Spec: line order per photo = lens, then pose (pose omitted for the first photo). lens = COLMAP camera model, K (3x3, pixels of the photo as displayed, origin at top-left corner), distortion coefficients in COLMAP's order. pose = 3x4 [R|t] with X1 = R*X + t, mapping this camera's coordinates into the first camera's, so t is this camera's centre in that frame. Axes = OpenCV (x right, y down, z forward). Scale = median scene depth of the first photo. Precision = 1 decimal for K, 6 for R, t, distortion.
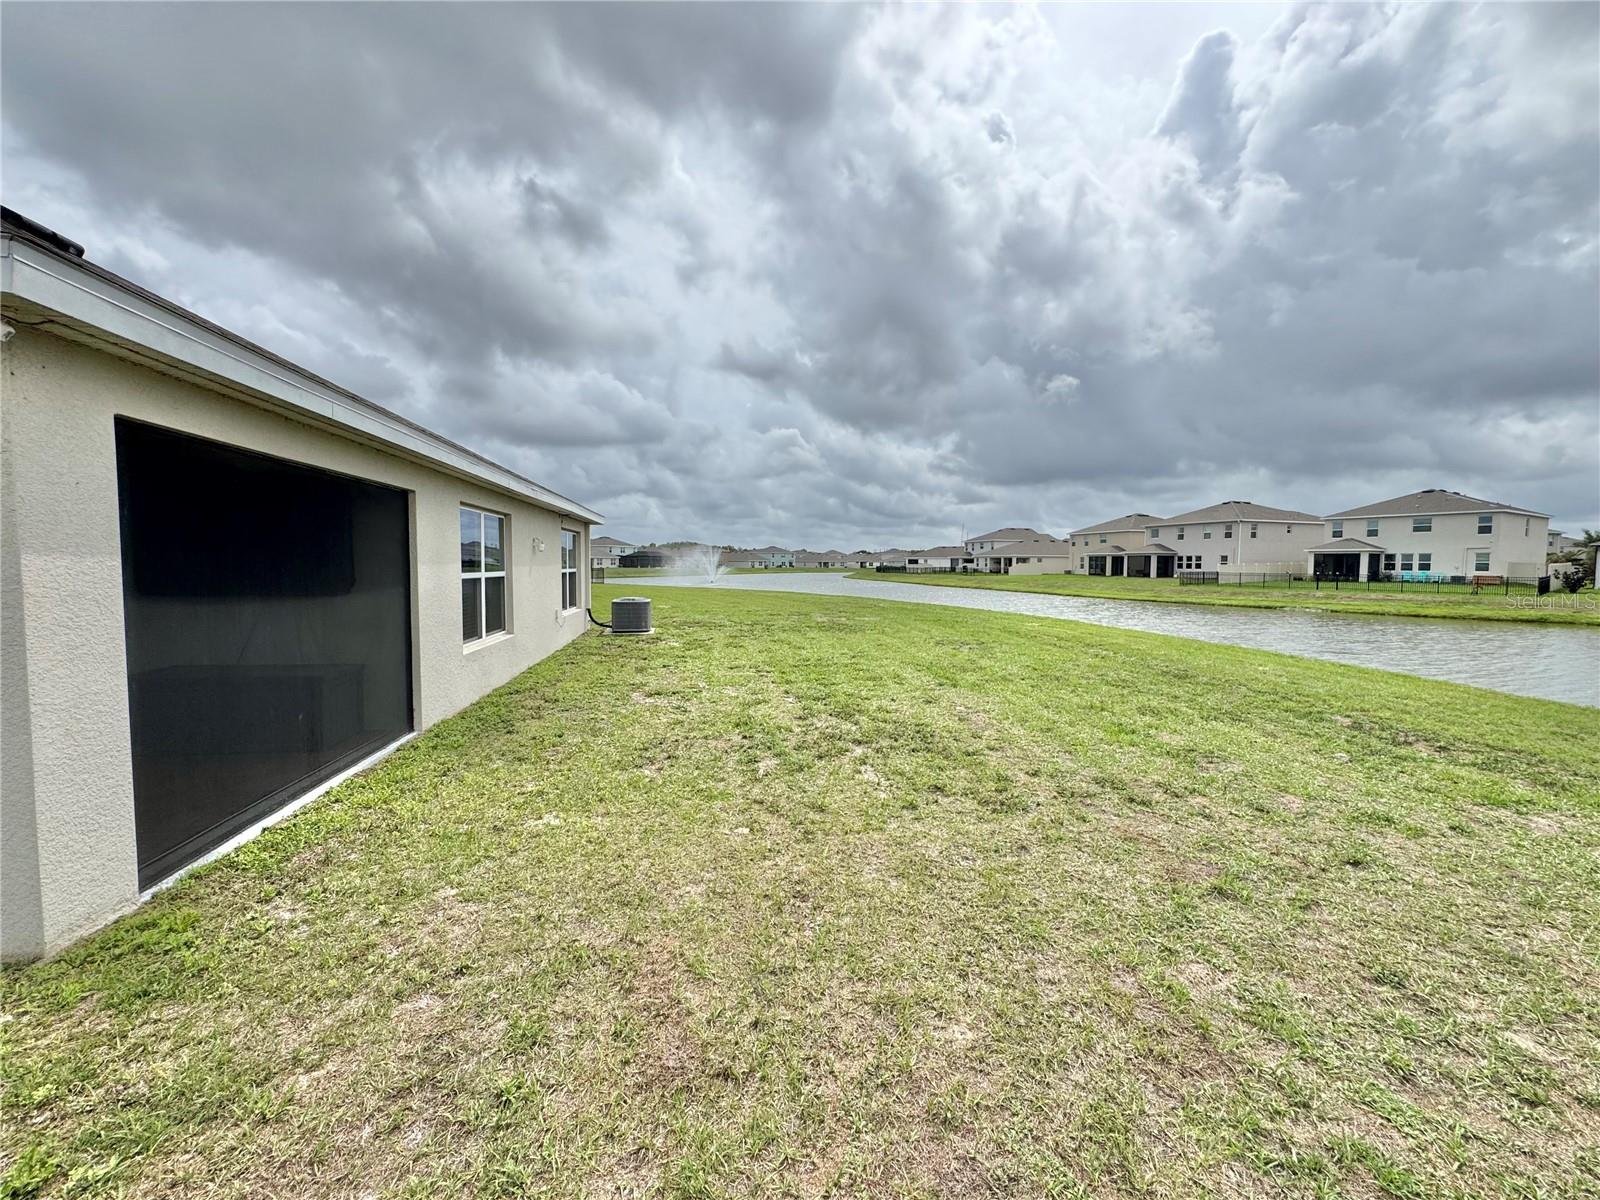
lens RADIAL K [[640.7, 0, 806.7], [0, 640.7, 594.4], [0, 0, 1]] dist [-0.000983, -0.000035]
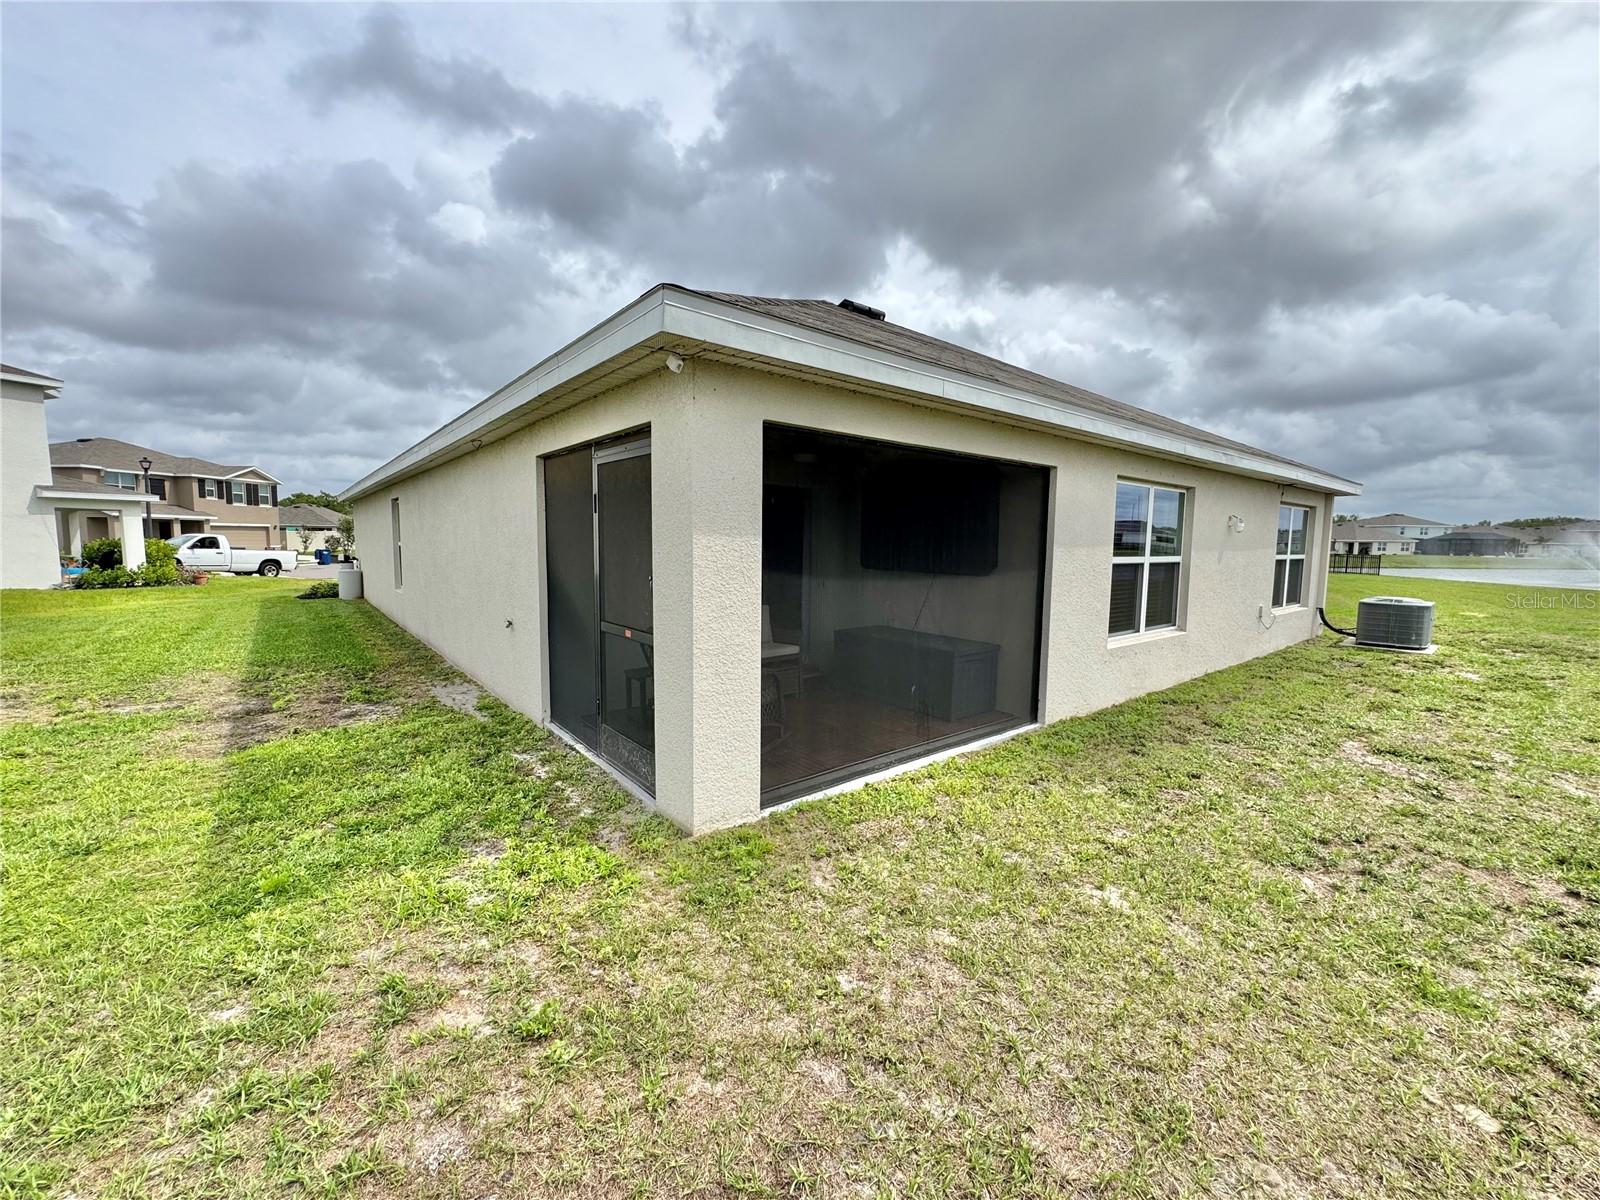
lens RADIAL K [[623.9, 0, 825.0], [0, 623.9, 616.1], [0, 0, 1]] dist [-0.000652, -0.000010]
pose [[0.494064, 0.103984, -0.863185, 0.012485], [-0.050897, 0.994579, 0.090681, -0.010171], [0.867934, -0.000868, 0.496678, 0.226788]]
